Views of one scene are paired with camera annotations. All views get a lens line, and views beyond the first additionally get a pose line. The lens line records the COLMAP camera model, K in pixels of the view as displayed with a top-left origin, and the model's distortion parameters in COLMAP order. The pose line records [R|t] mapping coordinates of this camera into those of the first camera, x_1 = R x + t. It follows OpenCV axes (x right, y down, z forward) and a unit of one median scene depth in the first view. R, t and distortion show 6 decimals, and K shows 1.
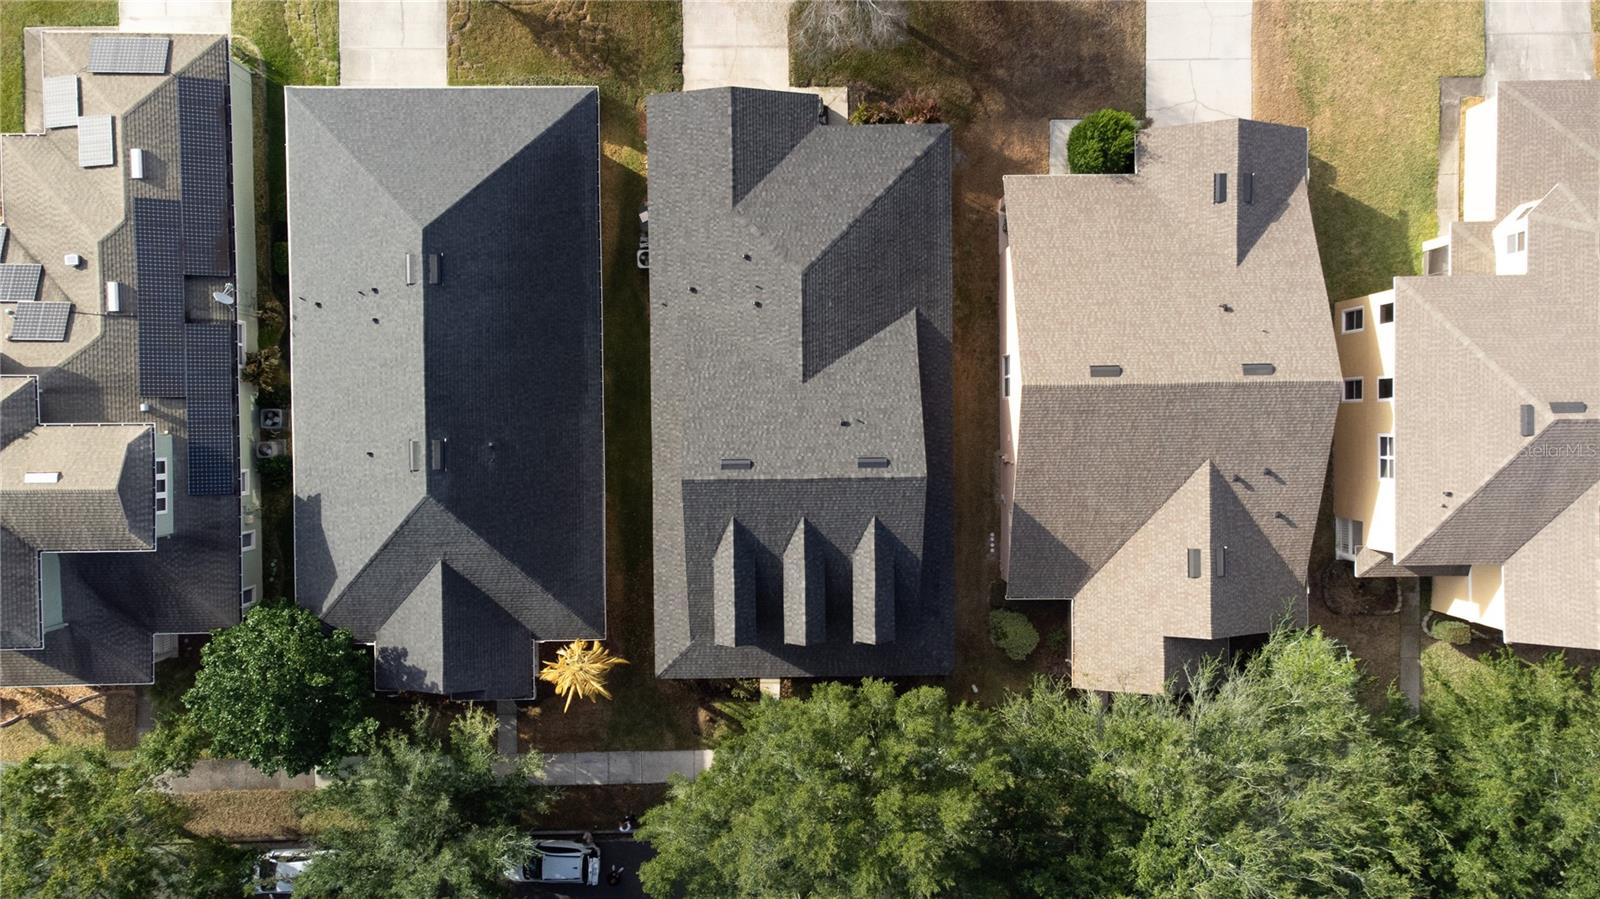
lens RADIAL K [[1181.5, 0, 800.0], [0, 1181.5, 449.5], [0, 0, 1]] dist [0.049005, -0.002483]
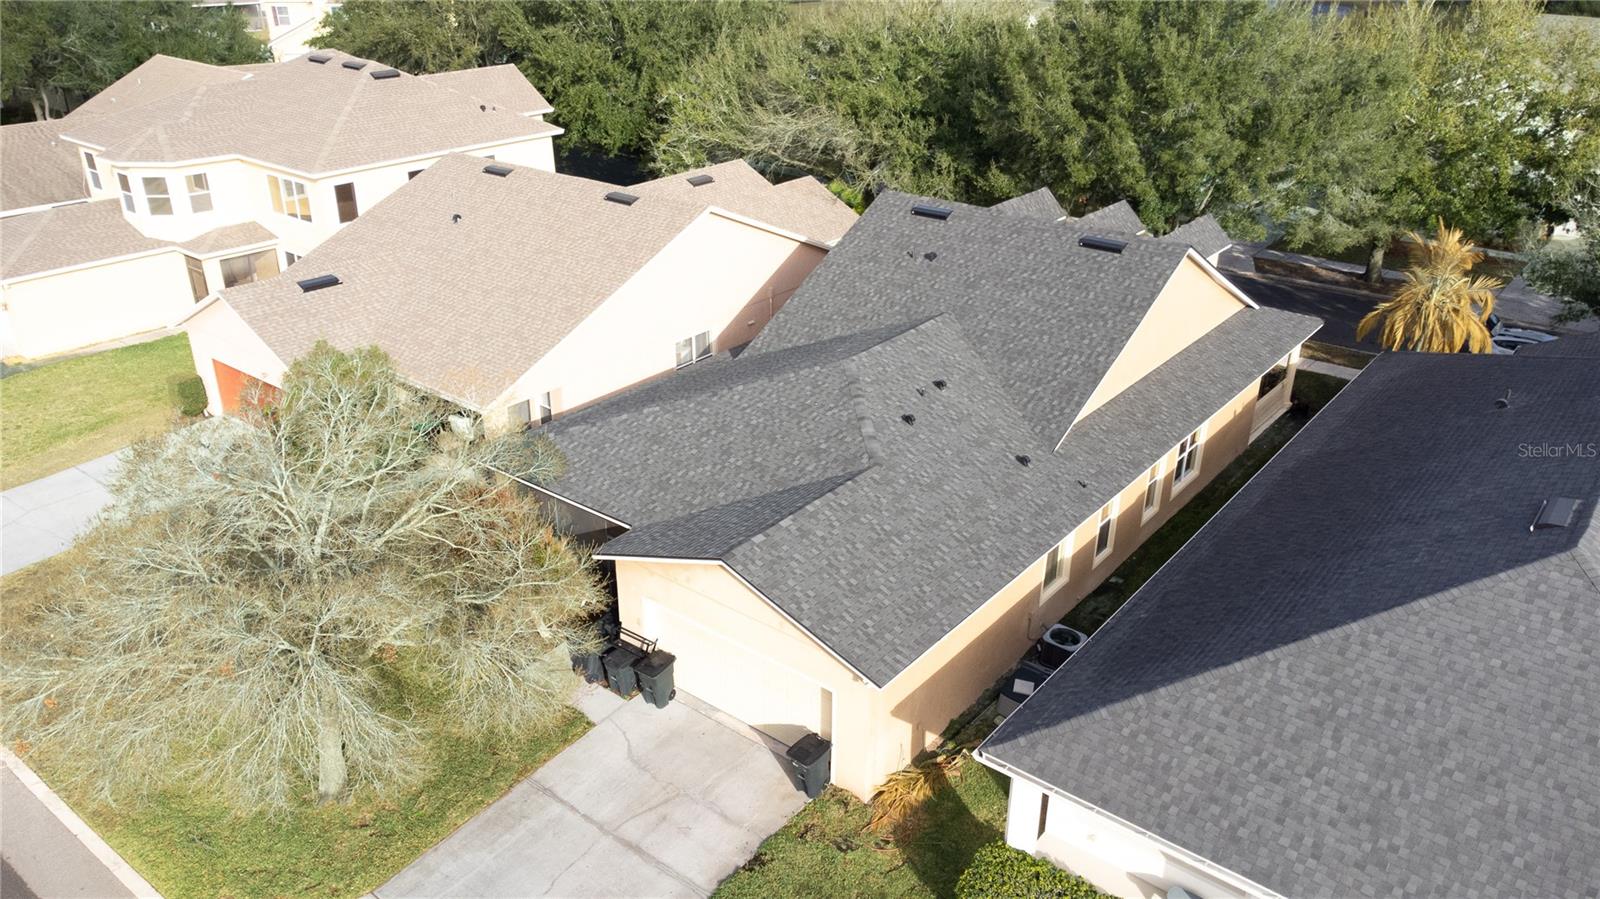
lens RADIAL K [[1181.0, 0, 800.0], [0, 1181.0, 449.5], [0, 0, 1]] dist [0.022269, 0.058009]
pose [[-0.778680, -0.284424, 0.559250, -0.316073], [0.627421, -0.352980, 0.694081, -0.577844], [-0.000009, 0.891352, 0.453312, 0.761289]]
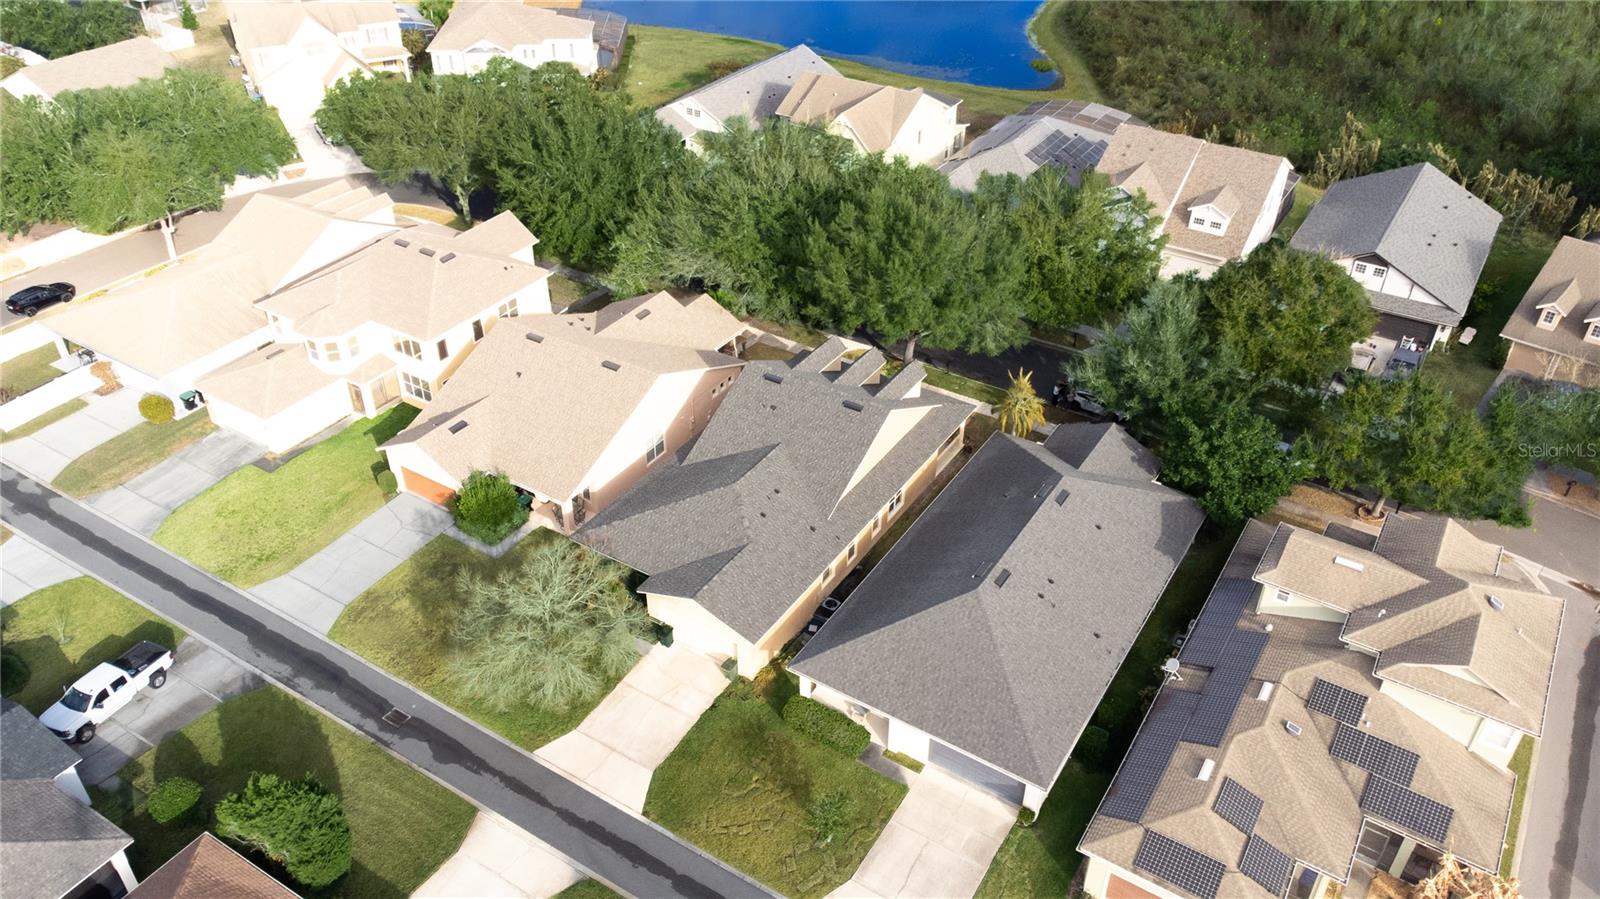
lens RADIAL K [[1181.0, 0, 800.0], [0, 1181.0, 449.5], [0, 0, 1]] dist [0.022269, 0.058009]
pose [[-0.839606, -0.327112, 0.433658, -0.606424], [0.543187, -0.510085, 0.666904, -0.951211], [0.003050, 0.795494, 0.605953, 0.170999]]
